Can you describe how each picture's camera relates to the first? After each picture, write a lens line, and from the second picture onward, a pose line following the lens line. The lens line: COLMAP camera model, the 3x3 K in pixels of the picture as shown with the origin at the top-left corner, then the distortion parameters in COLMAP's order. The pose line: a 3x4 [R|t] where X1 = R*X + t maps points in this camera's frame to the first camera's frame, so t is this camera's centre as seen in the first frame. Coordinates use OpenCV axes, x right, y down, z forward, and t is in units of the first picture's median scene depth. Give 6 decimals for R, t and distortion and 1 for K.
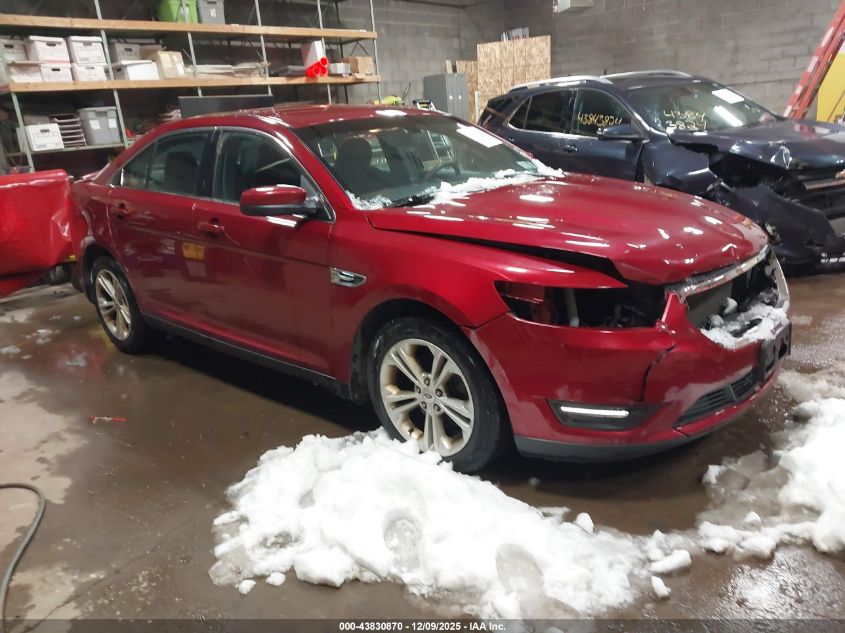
lens RADIAL K [[650.1, 0, 422.5], [0, 650.1, 316.5], [0, 0, 1]] dist [0.001988, -0.005326]
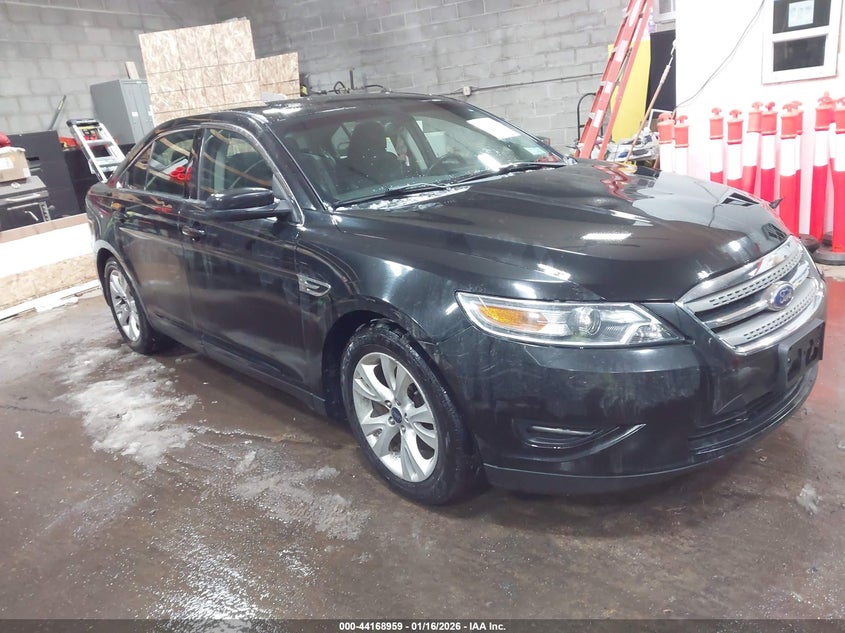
lens RADIAL K [[650.1, 0, 422.5], [0, 650.1, 316.5], [0, 0, 1]] dist [0.001988, -0.005326]
pose [[0.953189, -0.123723, 0.275905, 0.122004], [0.125884, 0.991995, 0.009939, -0.095315], [-0.274926, 0.025258, 0.961134, 0.265815]]
